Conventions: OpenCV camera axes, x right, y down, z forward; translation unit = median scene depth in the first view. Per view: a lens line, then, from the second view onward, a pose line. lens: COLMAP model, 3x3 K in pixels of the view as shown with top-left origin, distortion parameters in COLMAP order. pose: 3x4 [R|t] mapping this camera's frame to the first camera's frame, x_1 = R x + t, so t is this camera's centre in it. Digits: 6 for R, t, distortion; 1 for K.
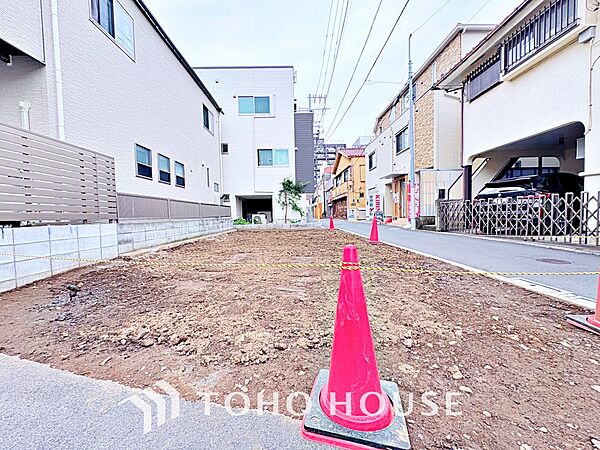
lens RADIAL K [[239.0, 0, 299.5], [0, 239.0, 222.9], [0, 0, 1]] dist [0.000183, 0.000053]
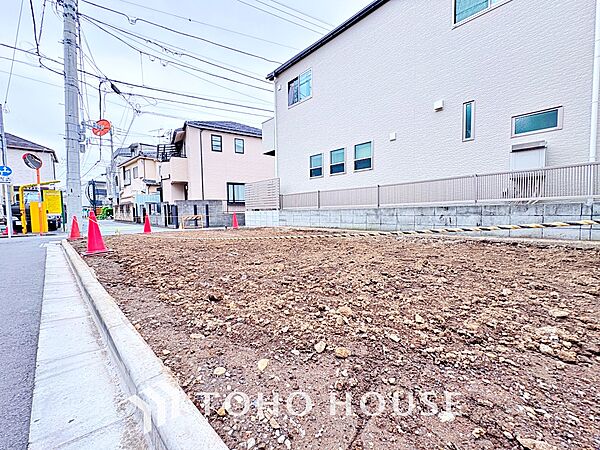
lens RADIAL K [[239.0, 0, 299.5], [0, 239.0, 222.9], [0, 0, 1]] dist [0.000183, 0.000053]
pose [[-0.725215, 0.063239, -0.685612, 0.235426], [0.007840, 0.996467, 0.083620, -0.028491], [0.688477, 0.055267, -0.723149, 1.225576]]
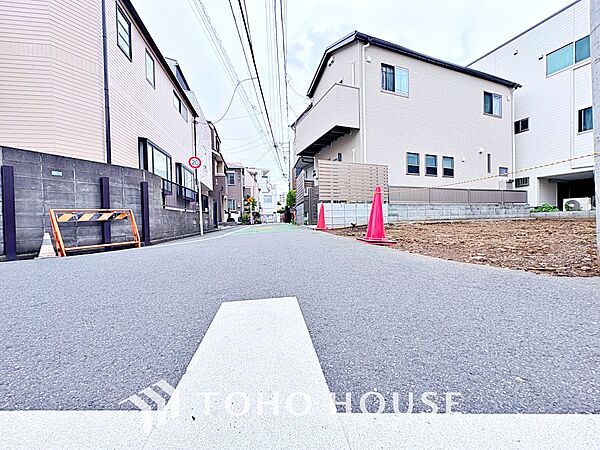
lens RADIAL K [[239.0, 0, 299.5], [0, 239.0, 222.9], [0, 0, 1]] dist [0.000183, 0.000053]
pose [[0.360415, 0.029254, -0.932333, 0.292627], [-0.017827, 0.999542, 0.024472, 0.051798], [0.932622, 0.007801, 0.360772, -0.102036]]
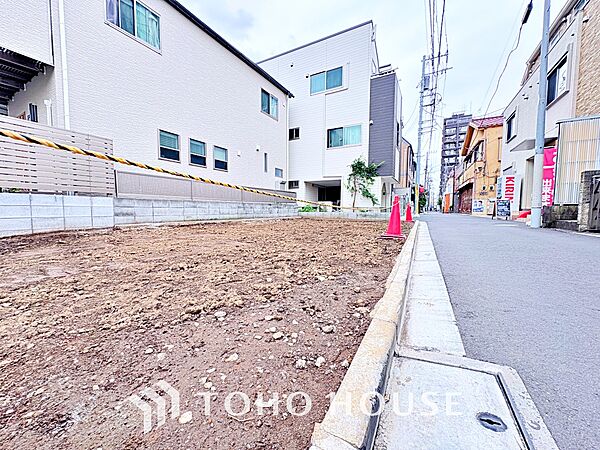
lens RADIAL K [[239.0, 0, 299.5], [0, 239.0, 222.9], [0, 0, 1]] dist [0.000183, 0.000053]
pose [[0.864397, 0.055441, -0.499743, 0.279696], [-0.041866, 0.998387, 0.038346, 0.020475], [0.501063, -0.012224, 0.865324, 0.215174]]
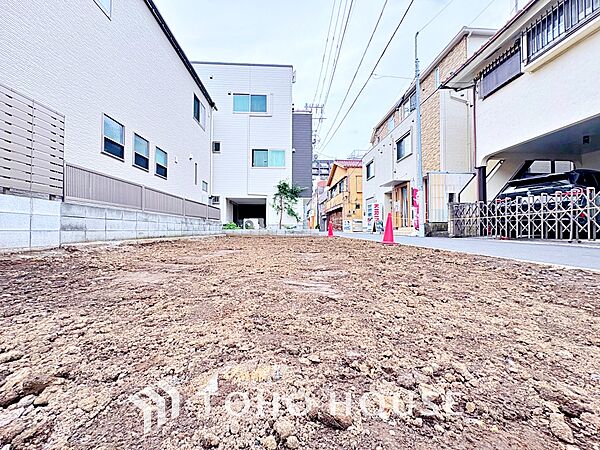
lens RADIAL K [[239.0, 0, 299.5], [0, 239.0, 222.9], [0, 0, 1]] dist [0.000183, 0.000053]
pose [[0.999059, 0.024917, 0.035493, -0.022969], [-0.022583, 0.997649, -0.064708, 0.047314], [-0.037022, 0.063846, 0.997273, 0.111449]]
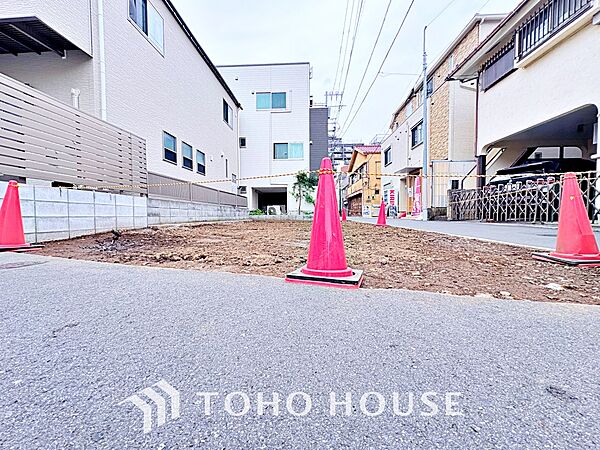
lens RADIAL K [[239.0, 0, 299.5], [0, 239.0, 222.9], [0, 0, 1]] dist [0.000183, 0.000053]
pose [[0.997552, 0.018862, -0.067331, 0.017986], [-0.019024, 0.999817, -0.001766, 0.052728], [0.067286, 0.003043, 0.997729, -0.039641]]
